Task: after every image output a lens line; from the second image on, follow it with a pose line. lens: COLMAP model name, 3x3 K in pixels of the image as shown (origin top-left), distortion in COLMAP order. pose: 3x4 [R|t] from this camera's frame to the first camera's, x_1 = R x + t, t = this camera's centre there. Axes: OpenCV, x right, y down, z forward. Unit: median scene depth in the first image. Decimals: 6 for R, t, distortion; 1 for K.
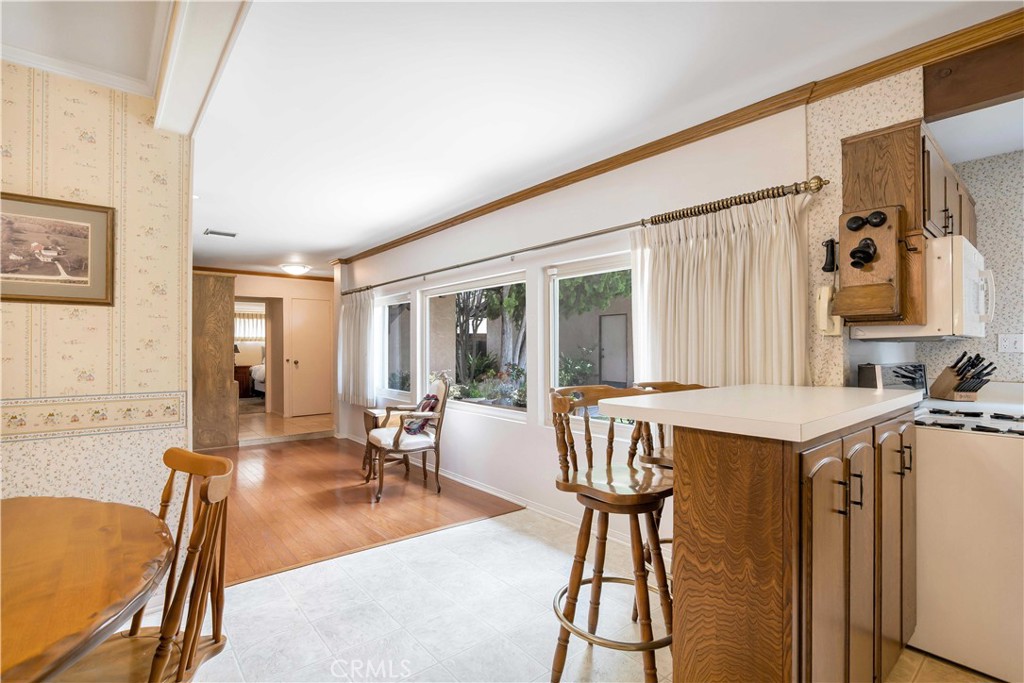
lens RADIAL K [[478.5, 0, 514.5], [0, 478.5, 341.9], [0, 0, 1]] dist [-0.003193, -0.000520]
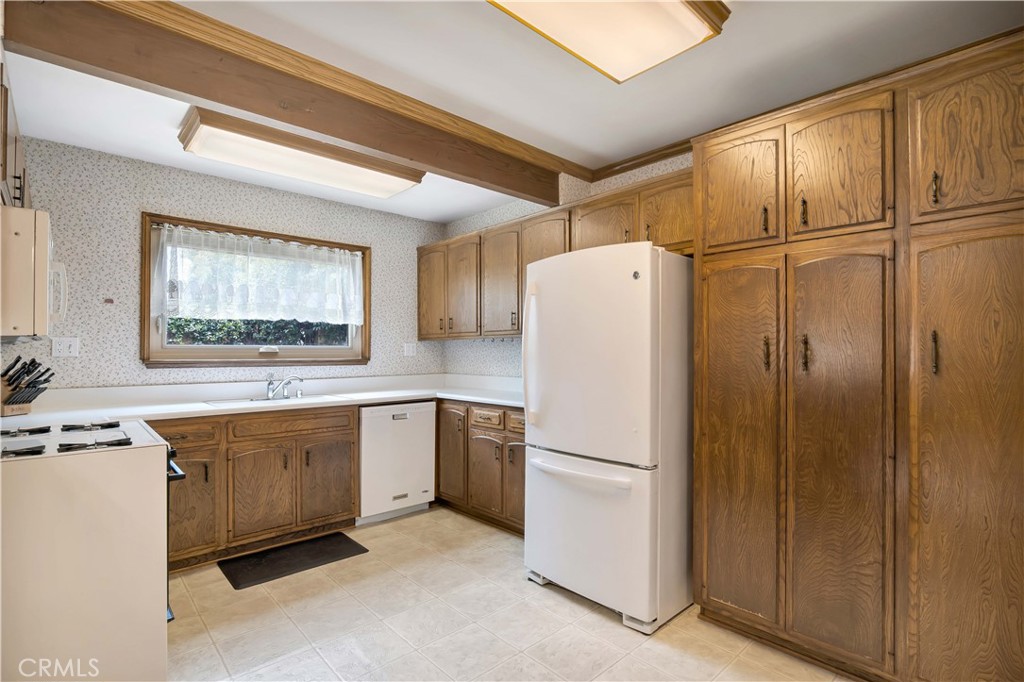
lens RADIAL K [[478.5, 0, 511.1], [0, 478.5, 345.4], [0, 0, 1]] dist [-0.003193, -0.000520]
pose [[-0.034814, 0.008189, 0.999360, 0.070375], [-0.006838, 0.999941, -0.008432, 0.002149], [-0.999370, -0.007127, -0.034756, 0.158974]]
